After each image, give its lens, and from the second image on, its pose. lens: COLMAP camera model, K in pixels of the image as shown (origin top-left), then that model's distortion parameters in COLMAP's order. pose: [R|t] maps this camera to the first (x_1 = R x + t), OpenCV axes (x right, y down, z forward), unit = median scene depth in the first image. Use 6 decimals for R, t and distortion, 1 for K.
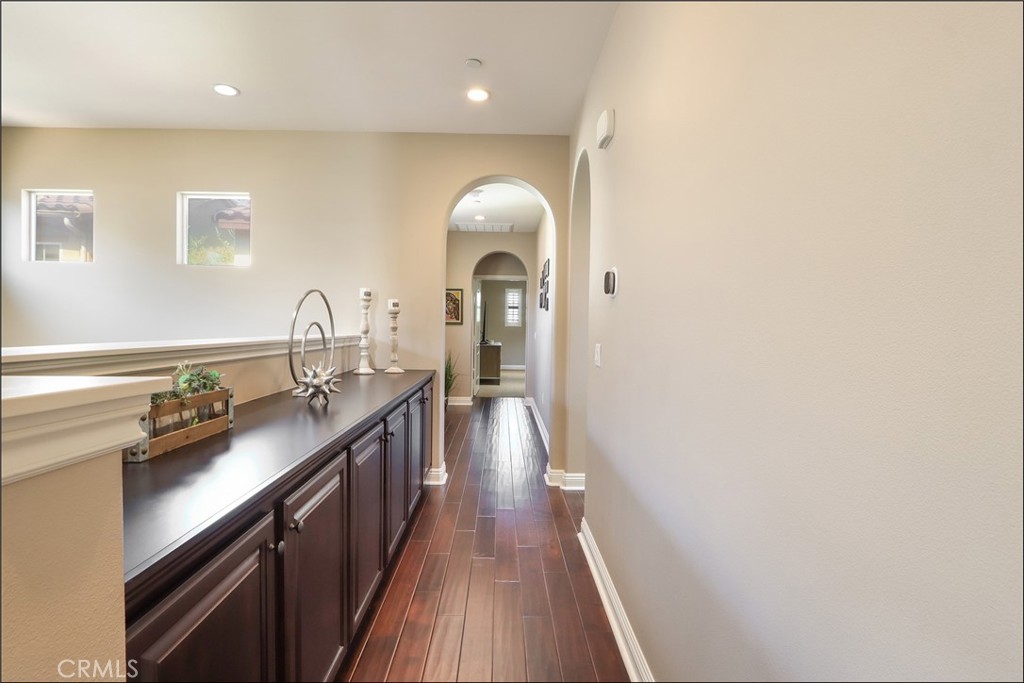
lens RADIAL K [[495.3, 0, 507.9], [0, 495.3, 340.1], [0, 0, 1]] dist [-0.015255, 0.000932]
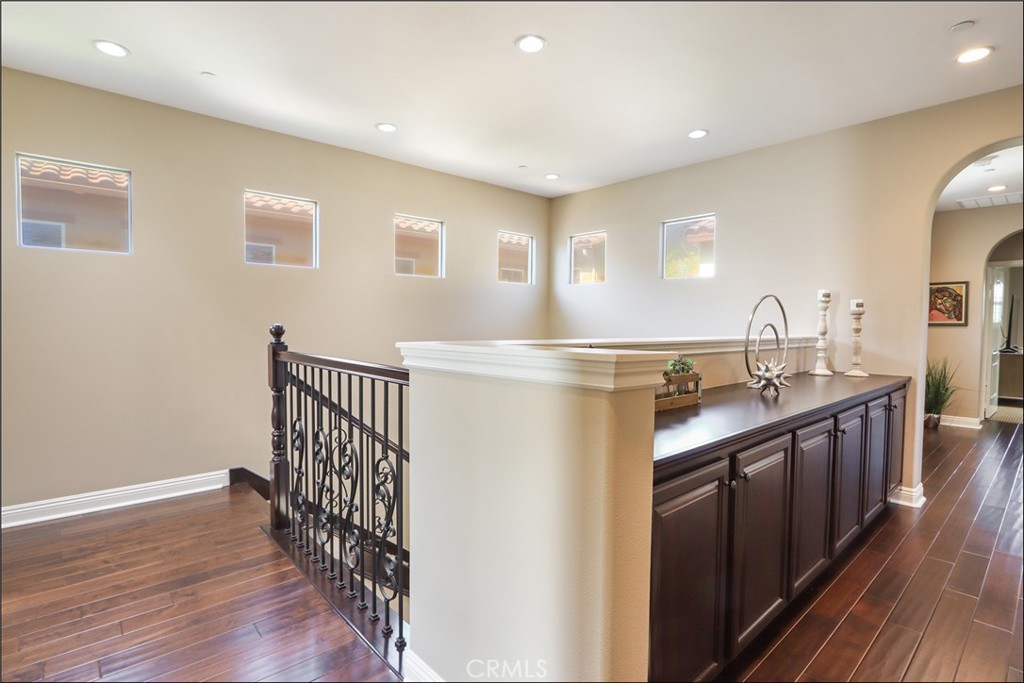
lens RADIAL K [[499.3, 0, 507.3], [0, 499.3, 342.6], [0, 0, 1]] dist [-0.019268, 0.002405]
pose [[0.646519, 0.021354, -0.762599, 0.064707], [-0.021187, 0.999725, 0.010032, 0.005709], [0.762604, 0.009672, 0.646793, -0.137429]]
